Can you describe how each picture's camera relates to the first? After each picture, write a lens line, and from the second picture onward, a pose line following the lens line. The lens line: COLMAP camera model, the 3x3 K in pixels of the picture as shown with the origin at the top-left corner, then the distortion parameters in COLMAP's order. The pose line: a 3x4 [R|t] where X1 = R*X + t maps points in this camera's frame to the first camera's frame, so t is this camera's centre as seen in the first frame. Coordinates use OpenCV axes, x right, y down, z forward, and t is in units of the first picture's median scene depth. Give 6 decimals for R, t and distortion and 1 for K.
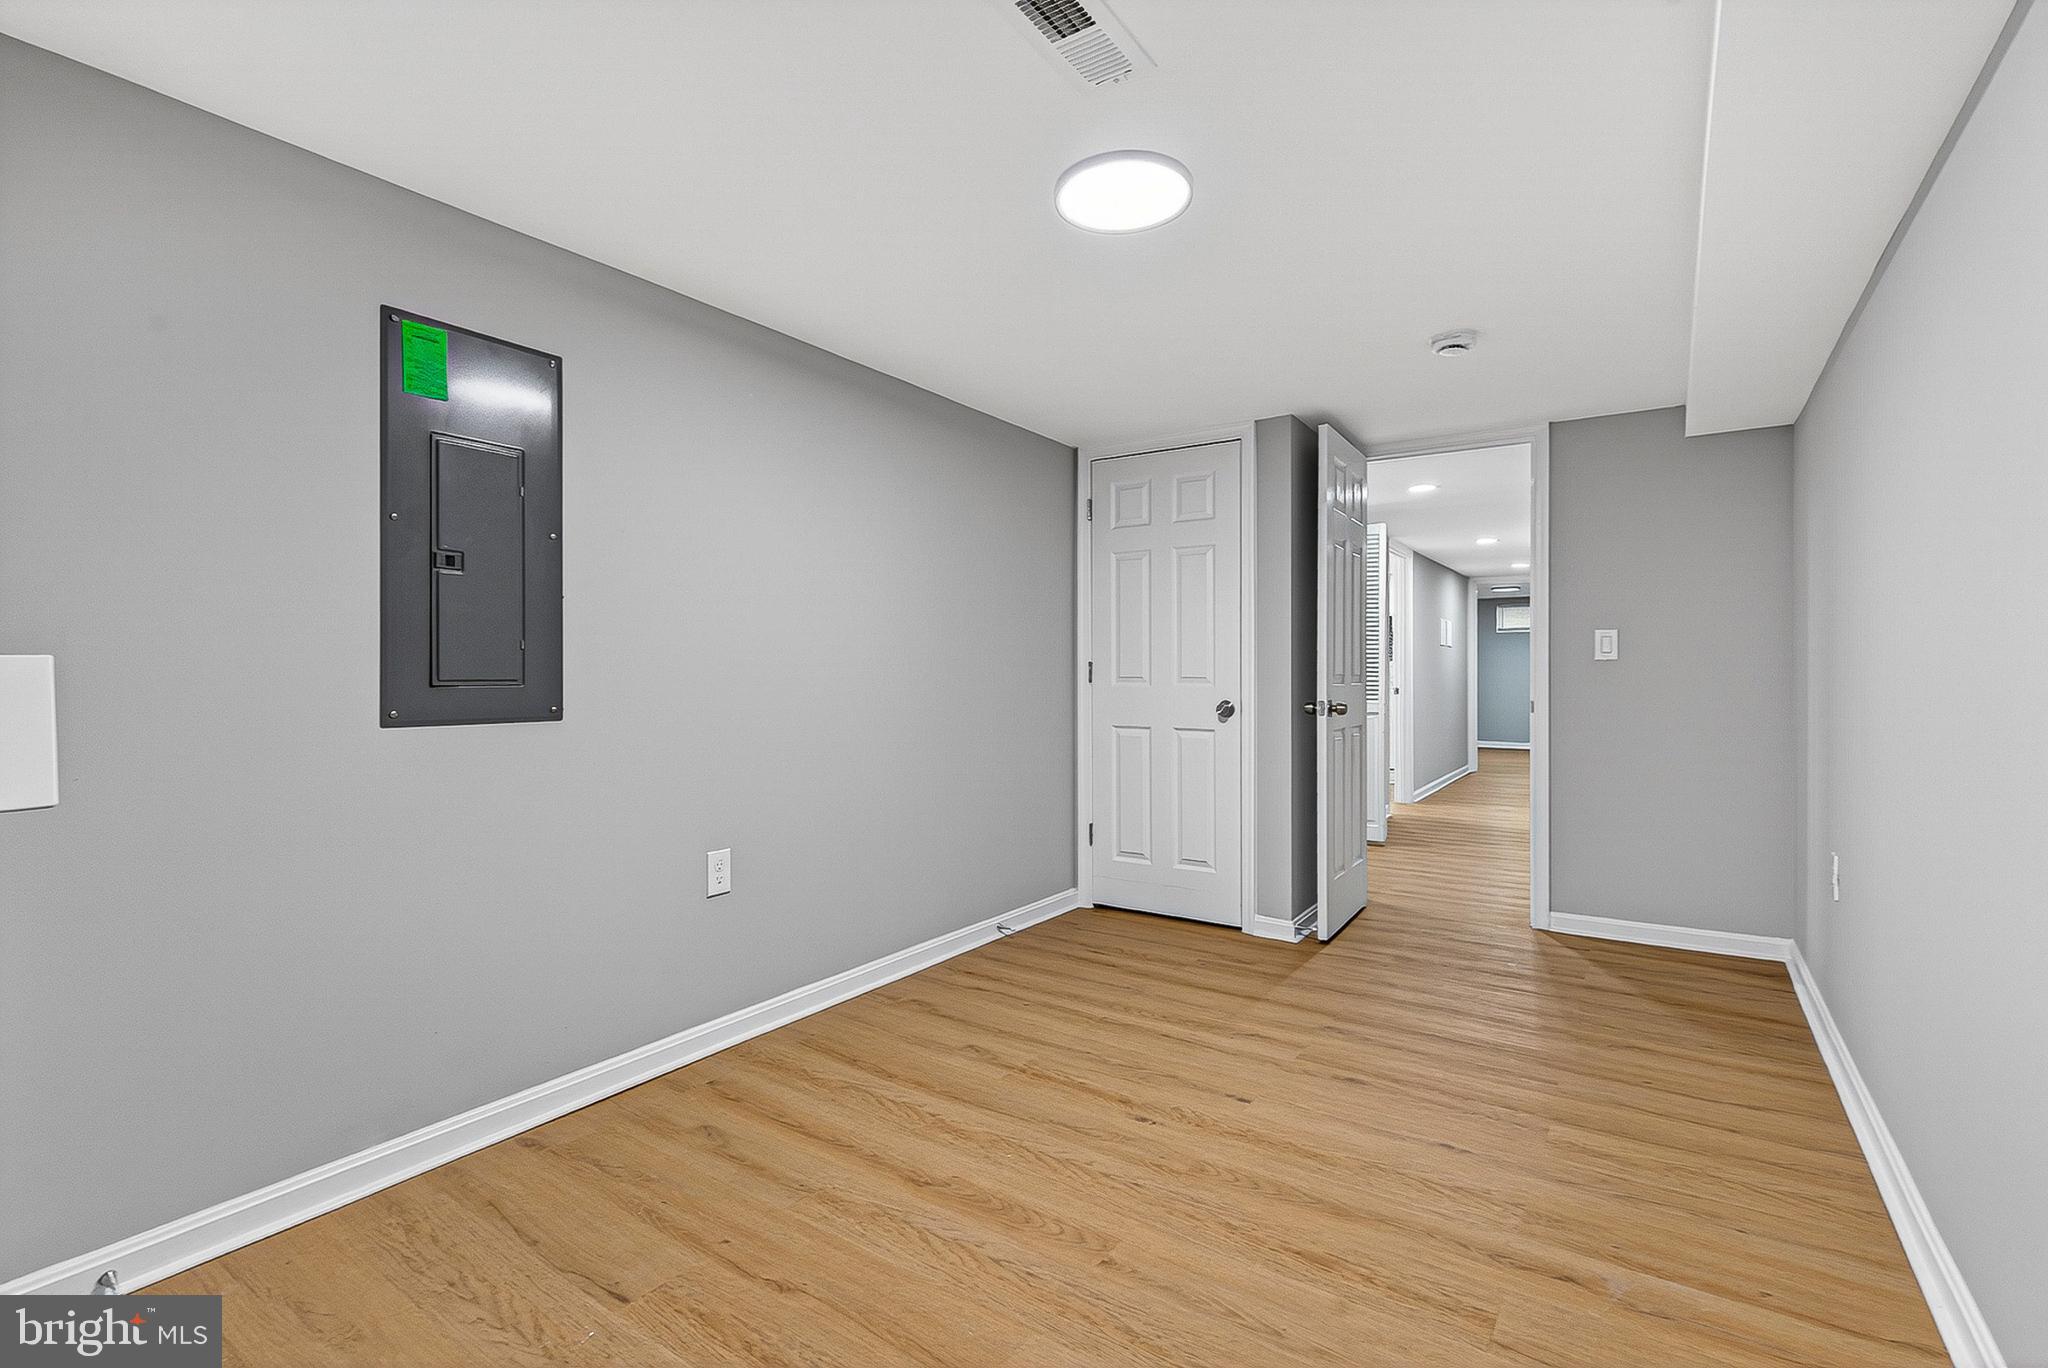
lens RADIAL K [[930.4, 0, 1038.8], [0, 930.4, 685.0], [0, 0, 1]] dist [-0.001033, -0.000489]
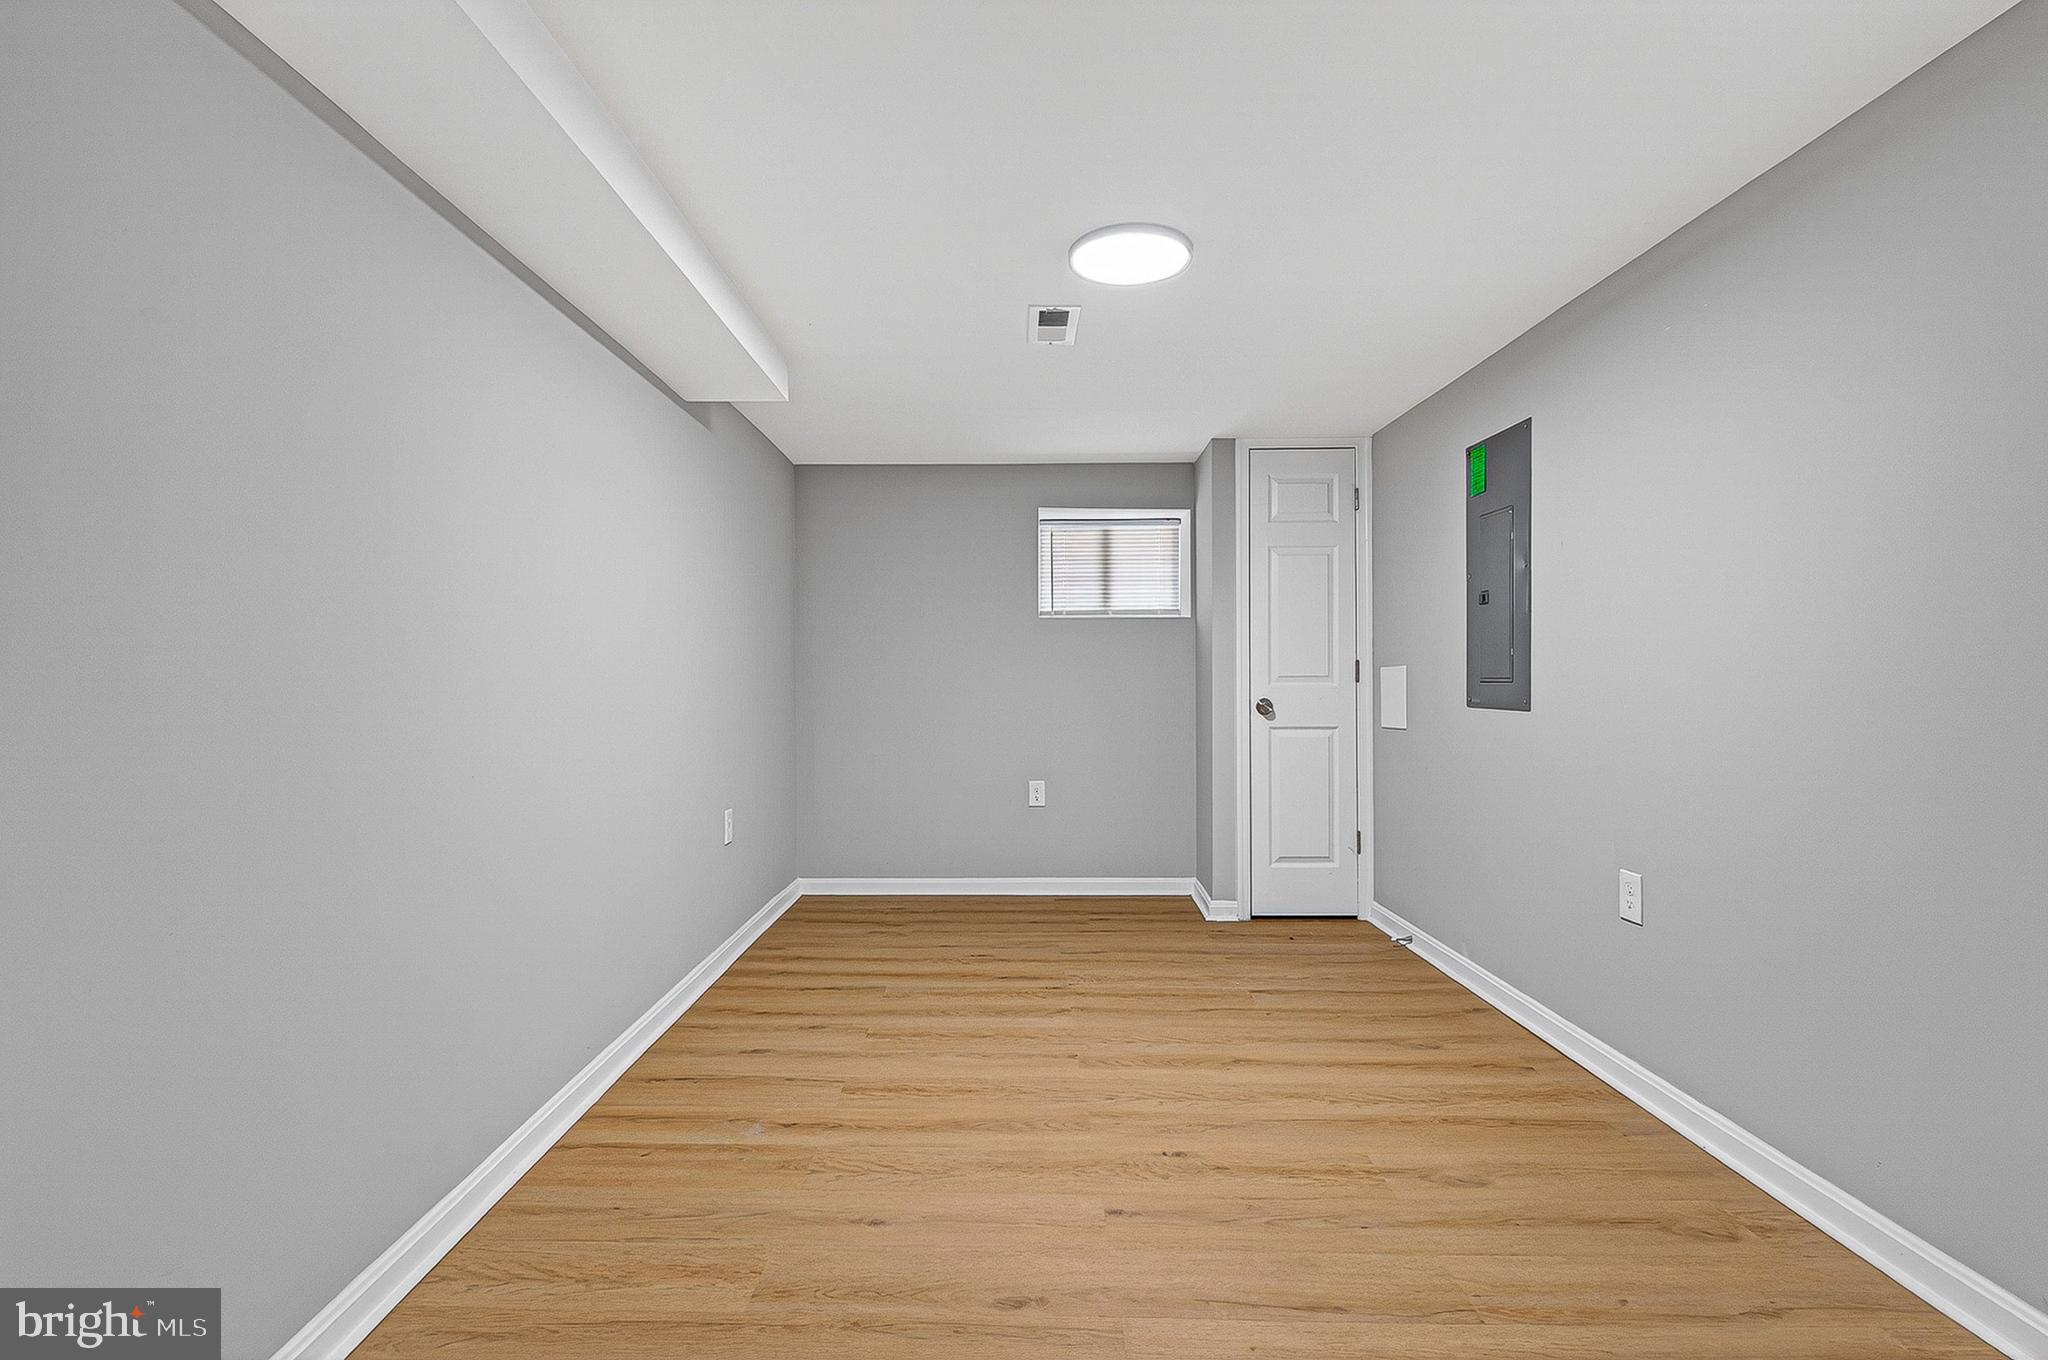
lens RADIAL K [[930.4, 0, 1030.5], [0, 930.4, 673.9], [0, 0, 1]] dist [-0.001033, -0.000489]
pose [[-0.822545, 0.002574, -0.568695, 0.801709], [-0.003467, 0.999948, 0.009540, -0.024314], [0.568690, 0.009819, -0.822493, 1.763961]]
